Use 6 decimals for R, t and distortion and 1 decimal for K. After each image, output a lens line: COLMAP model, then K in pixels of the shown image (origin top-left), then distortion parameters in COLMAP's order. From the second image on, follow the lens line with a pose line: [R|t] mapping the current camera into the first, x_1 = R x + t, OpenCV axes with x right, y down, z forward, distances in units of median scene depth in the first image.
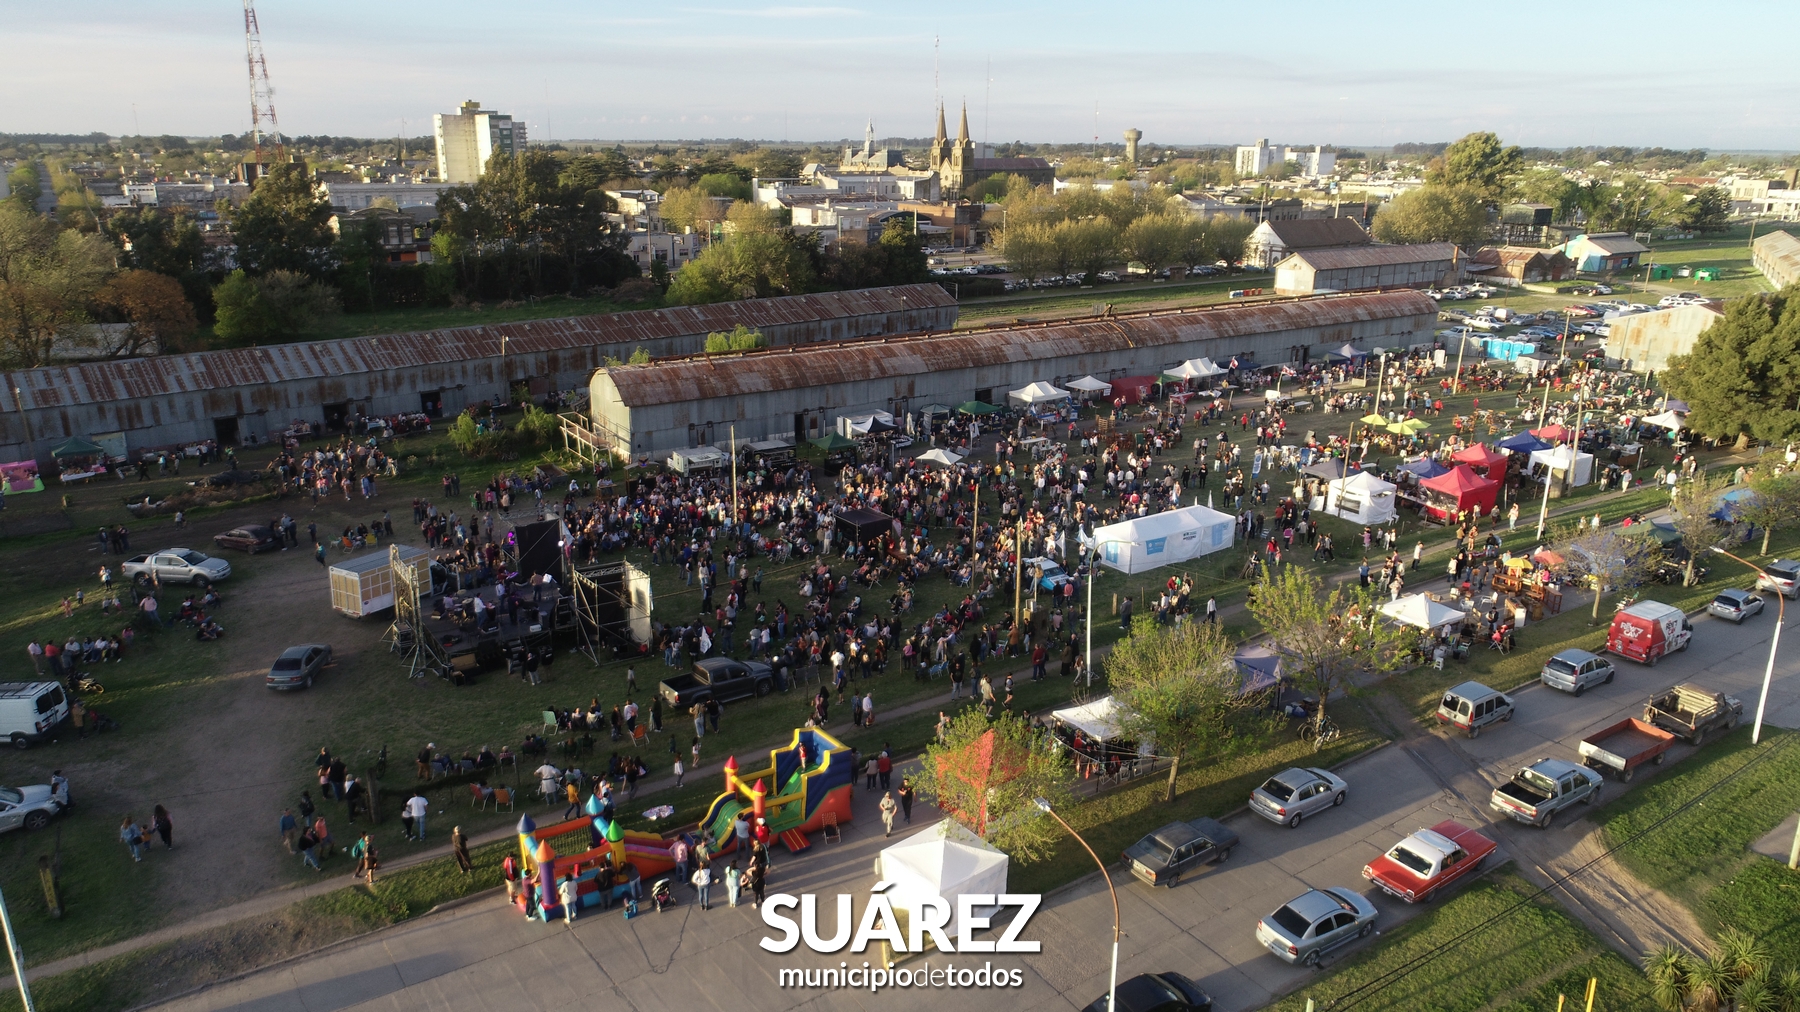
lens RADIAL K [[1207.1, 0, 898.8], [0, 1207.1, 500.8], [0, 0, 1]] dist [-0.002565, -0.001044]
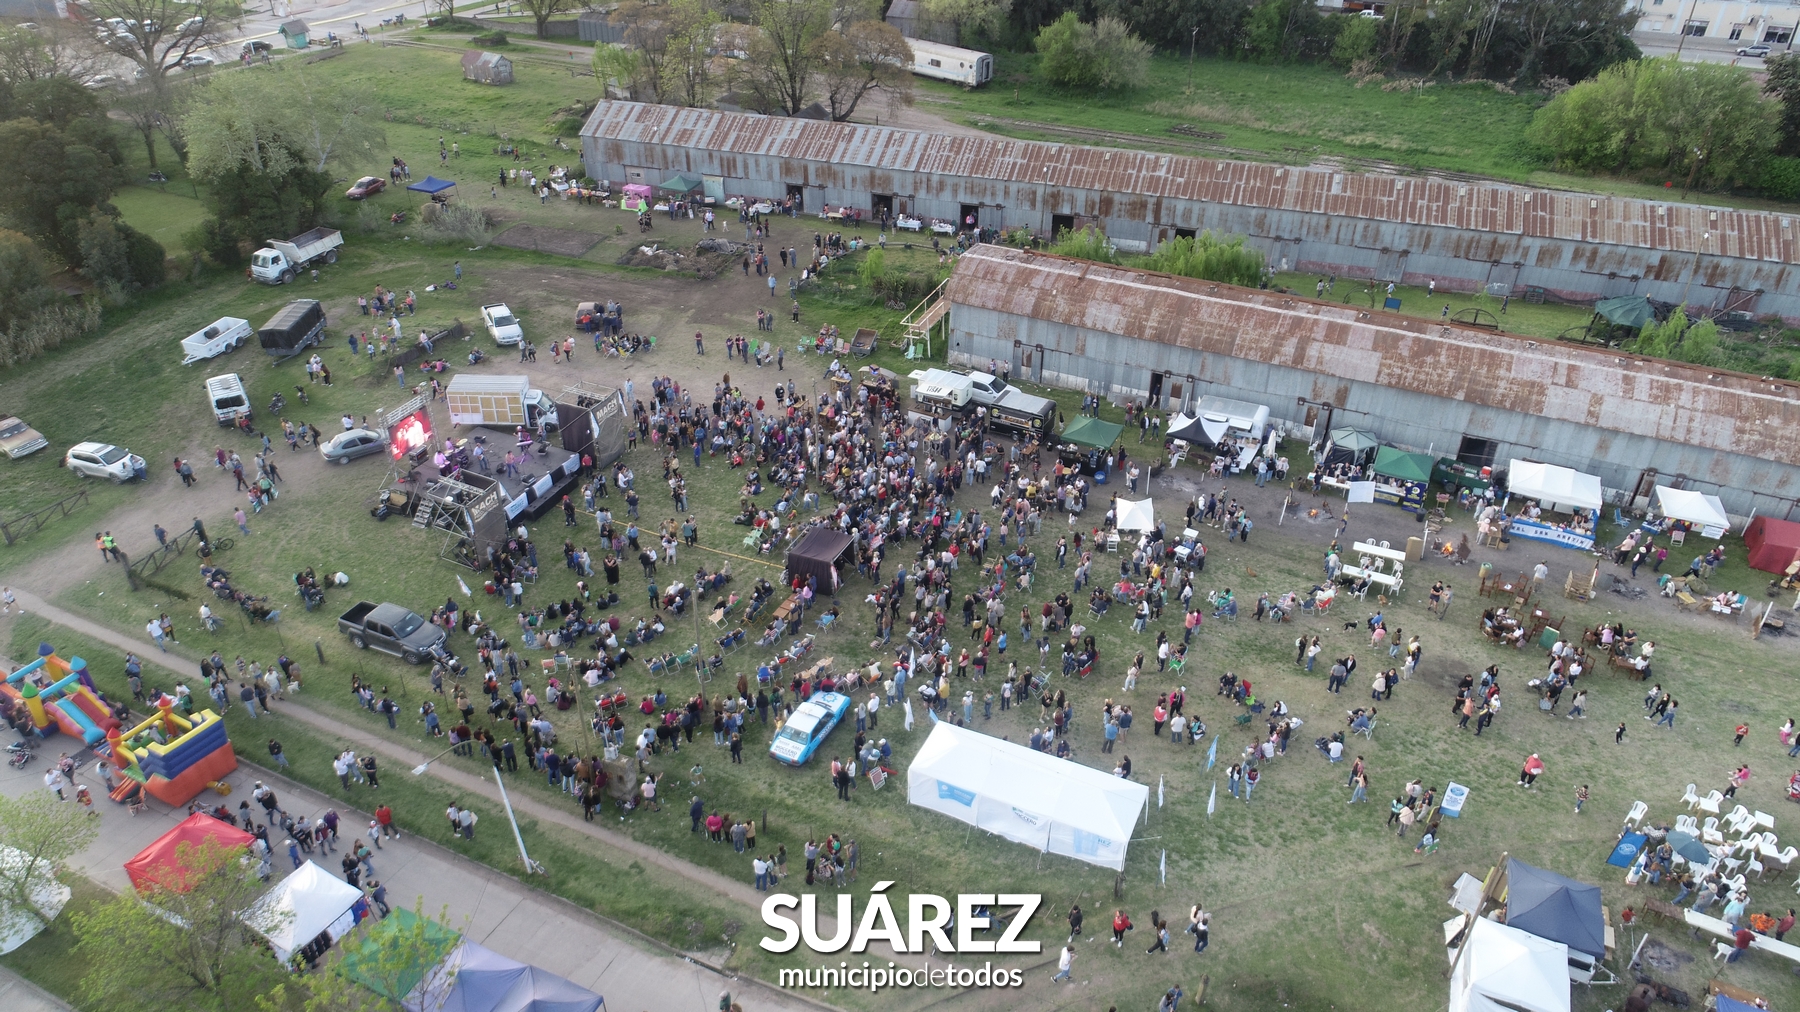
lens RADIAL K [[1207.1, 0, 900.3], [0, 1207.1, 510.0], [0, 0, 1]] dist [-0.002565, -0.001044]
pose [[0.510328, 0.463427, -0.724432, 0.433278], [-0.248794, 0.885920, 0.391468, -0.255048], [0.823205, -0.019543, 0.567408, 0.416976]]
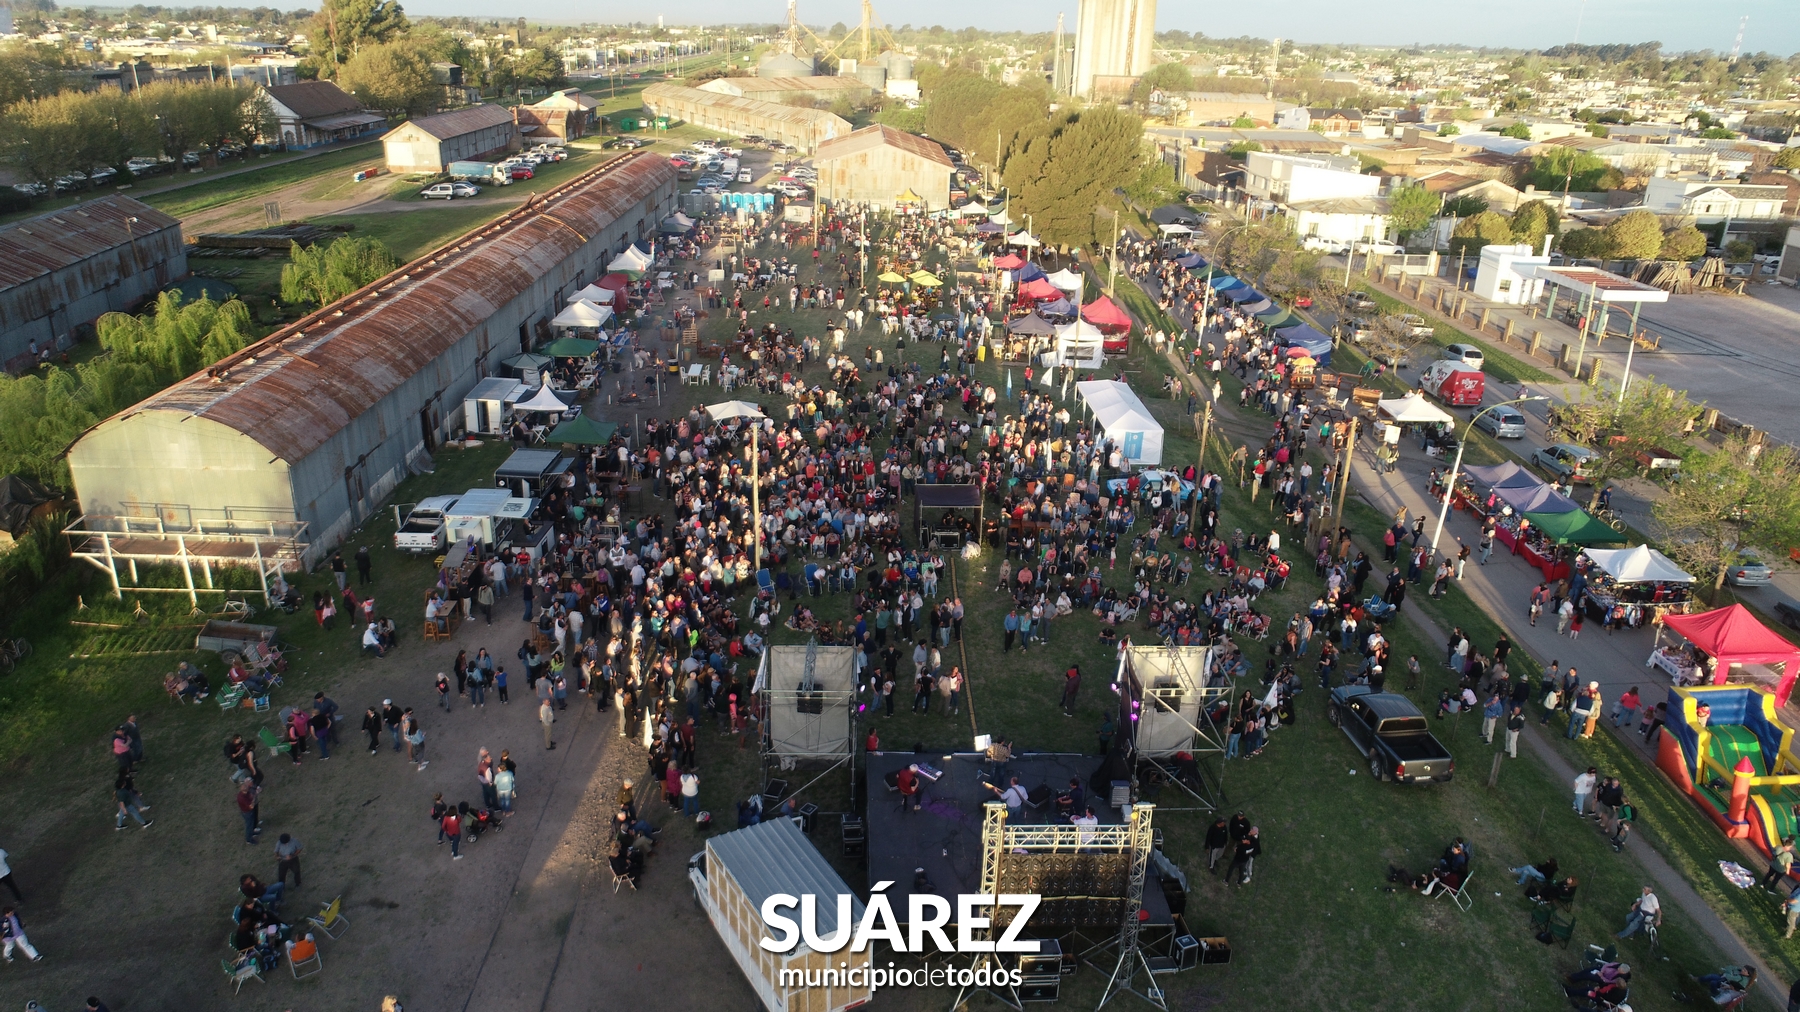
lens RADIAL K [[1207.1, 0, 900.4], [0, 1207.1, 507.4], [0, 0, 1]] dist [-0.002565, -0.001044]
pose [[0.535786, -0.304760, 0.787435, -0.449796], [0.218439, 0.950871, 0.219384, -0.105990], [-0.815609, 0.054463, 0.576035, 0.444403]]
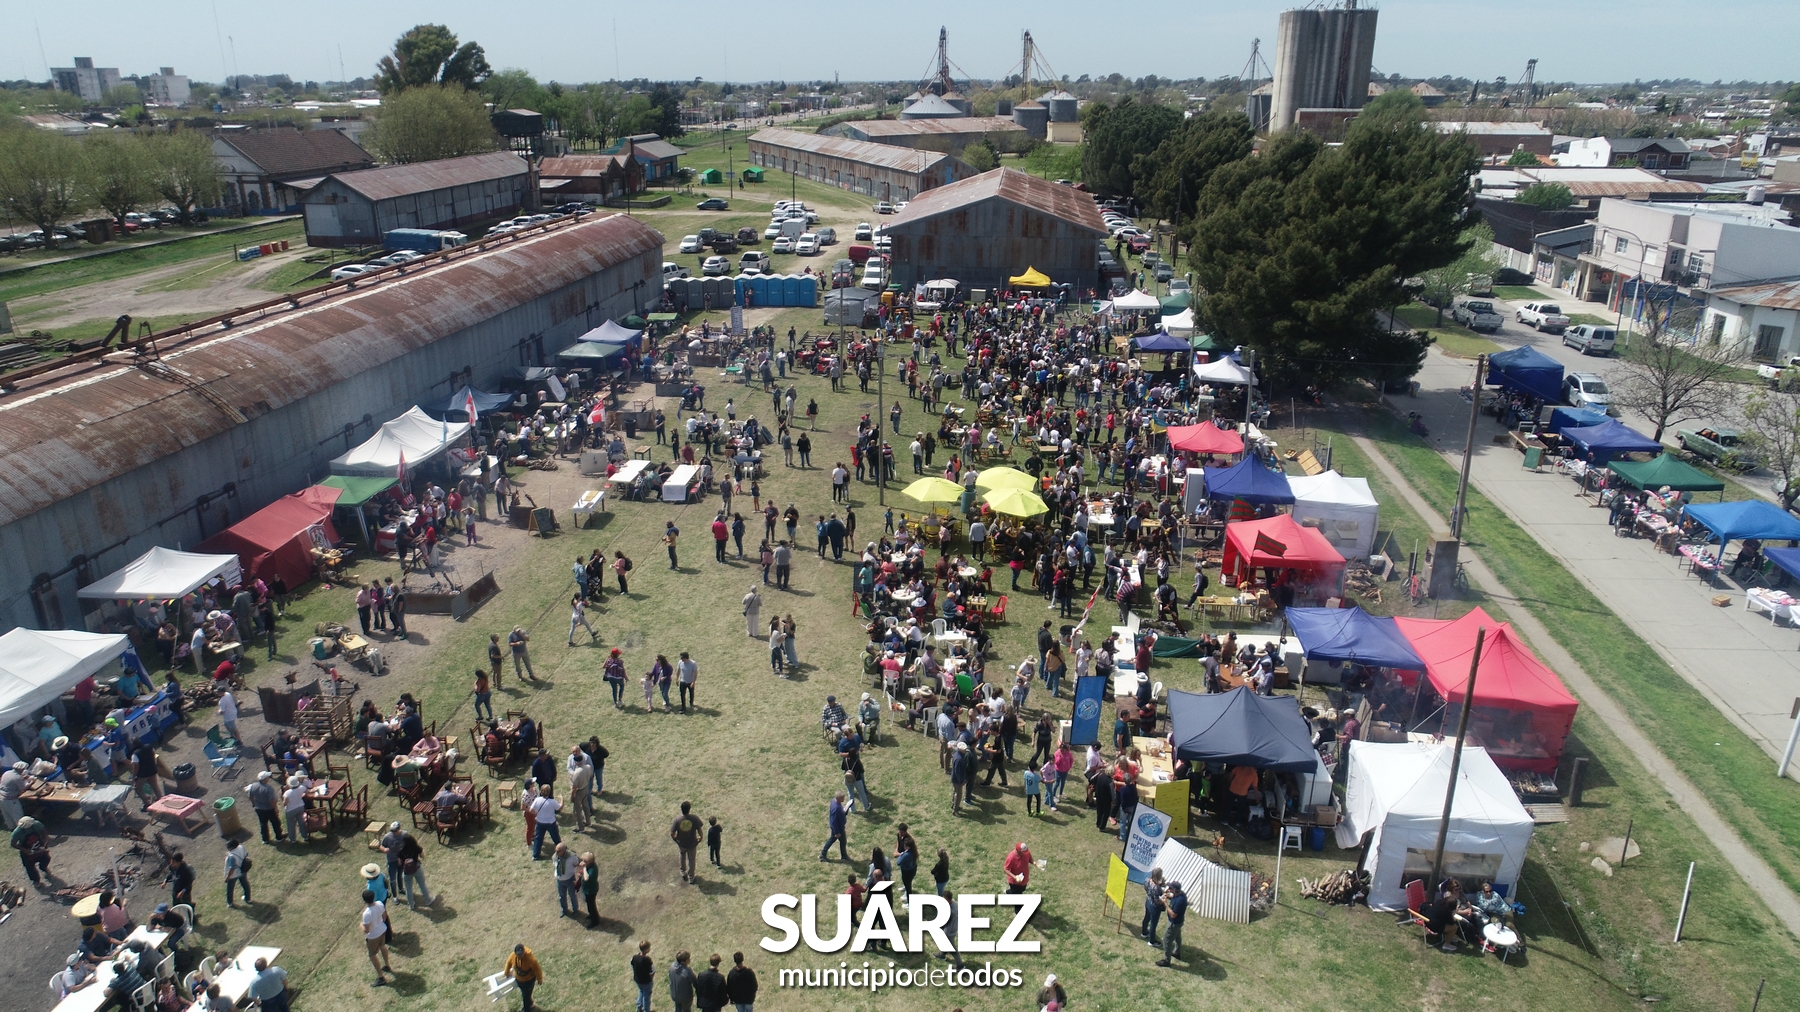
lens RADIAL K [[1207.1, 0, 901.7], [0, 1207.1, 505.3], [0, 0, 1]] dist [-0.002565, -0.001044]
pose [[0.647532, -0.260086, 0.716280, 0.073444], [0.223293, 0.963454, 0.147976, -0.132820], [-0.728590, 0.064121, 0.681943, 0.729335]]
